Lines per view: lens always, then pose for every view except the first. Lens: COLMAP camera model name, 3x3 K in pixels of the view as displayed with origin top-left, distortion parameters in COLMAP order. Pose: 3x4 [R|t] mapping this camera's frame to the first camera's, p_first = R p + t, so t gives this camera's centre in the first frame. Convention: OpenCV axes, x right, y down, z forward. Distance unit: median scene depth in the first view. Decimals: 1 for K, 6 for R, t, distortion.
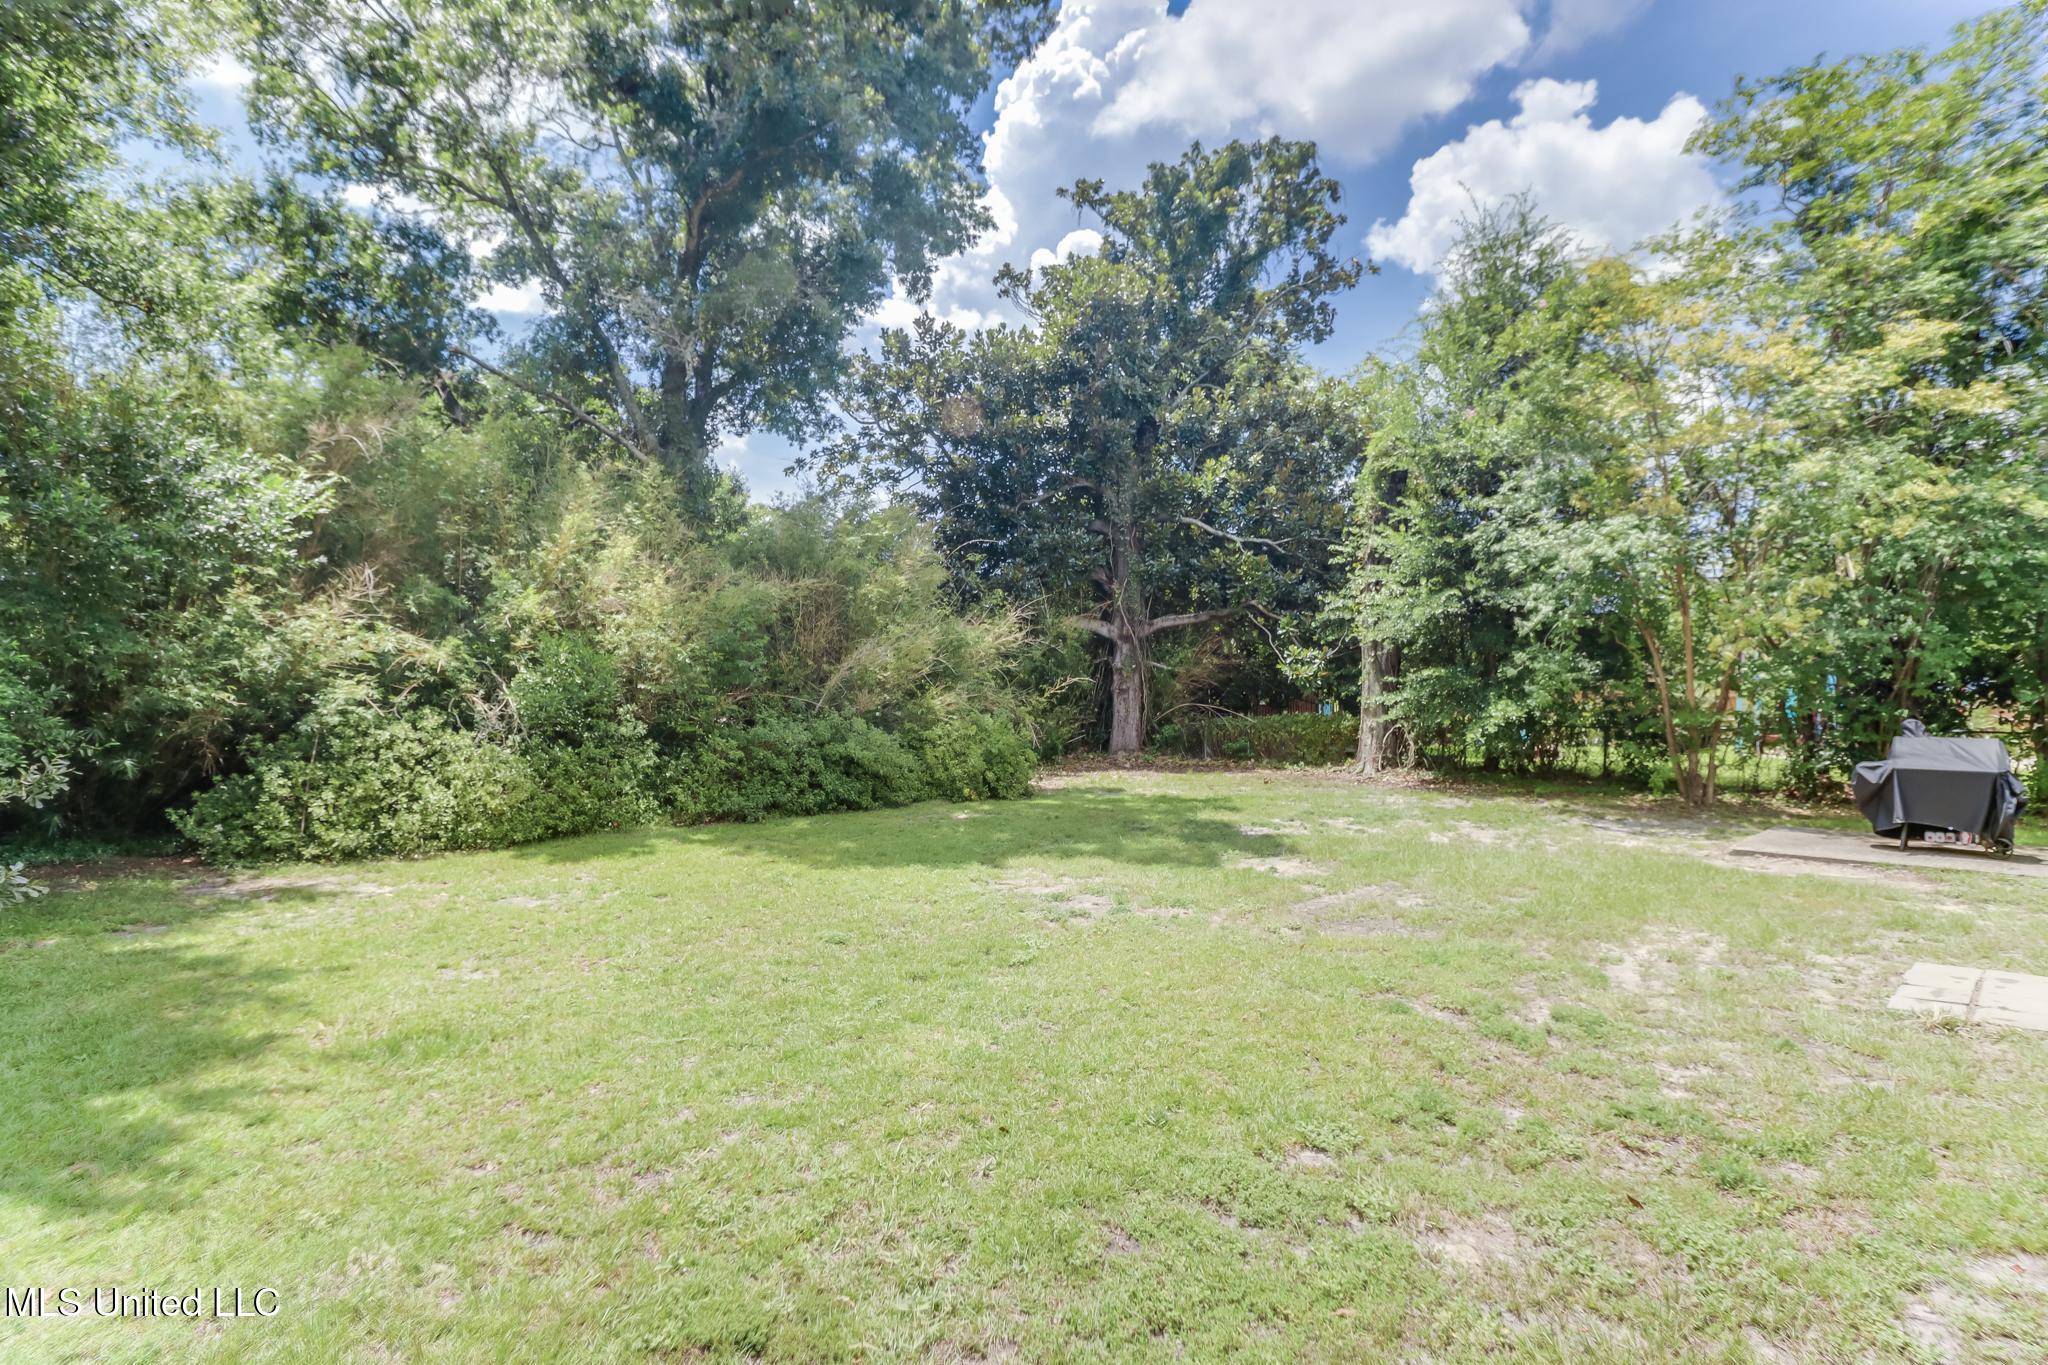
lens RADIAL K [[1027.7, 0, 1023.6], [0, 1027.7, 673.8], [0, 0, 1]] dist [0.001614, -0.017107]
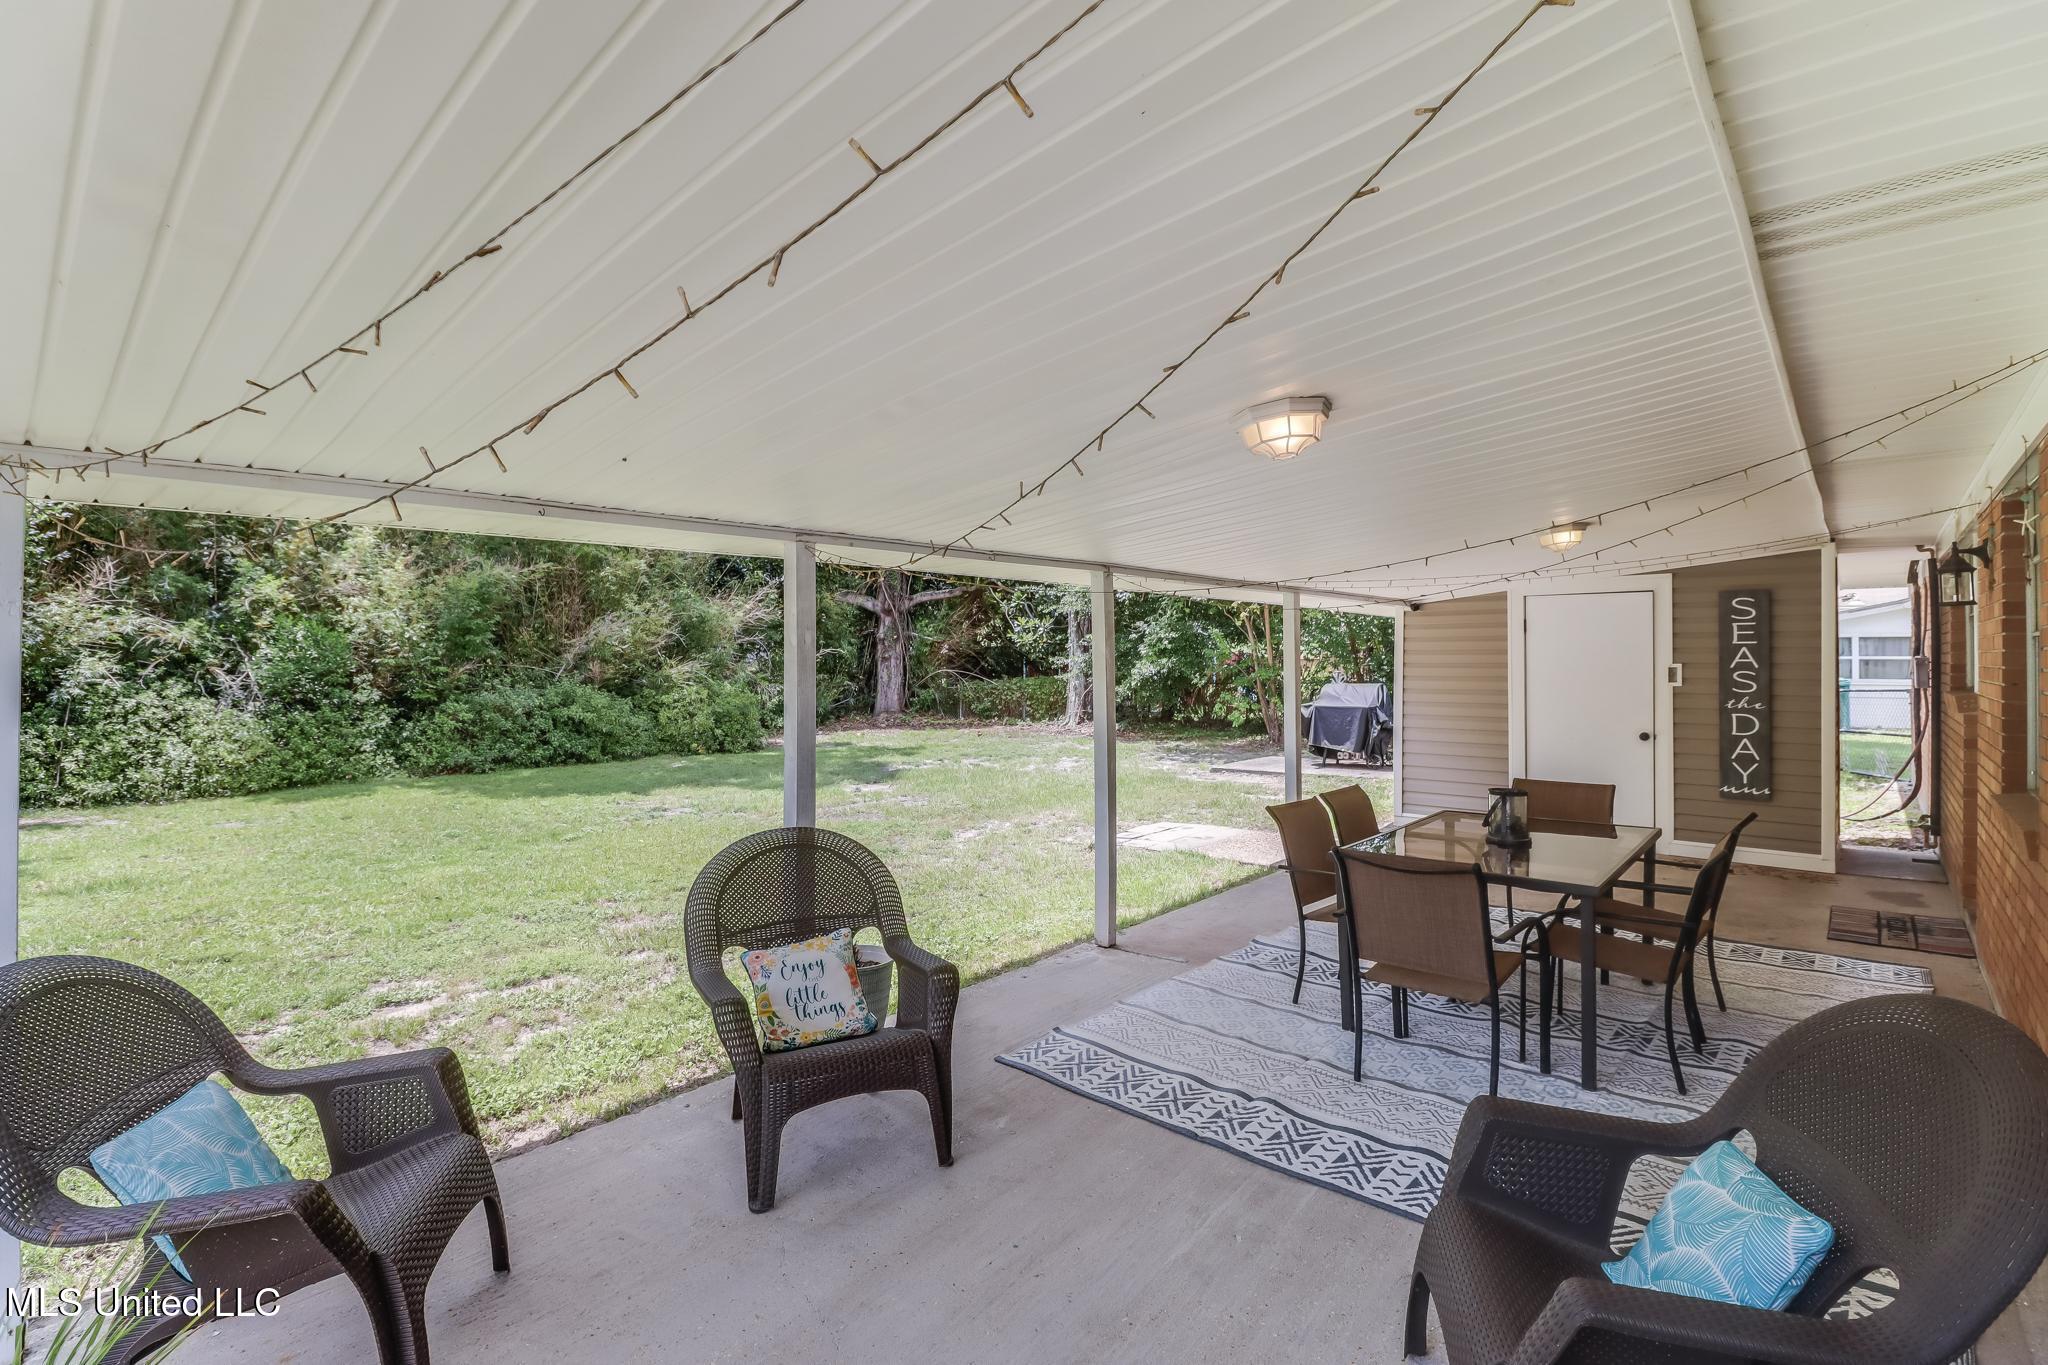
lens RADIAL K [[1027.7, 0, 1023.6], [0, 1027.7, 673.8], [0, 0, 1]] dist [0.001614, -0.017107]
pose [[0.992315, -0.014664, 0.122866, 0.225424], [0.011111, 0.999501, 0.029552, 0.002977], [-0.123238, -0.027960, 0.991983, -0.257869]]
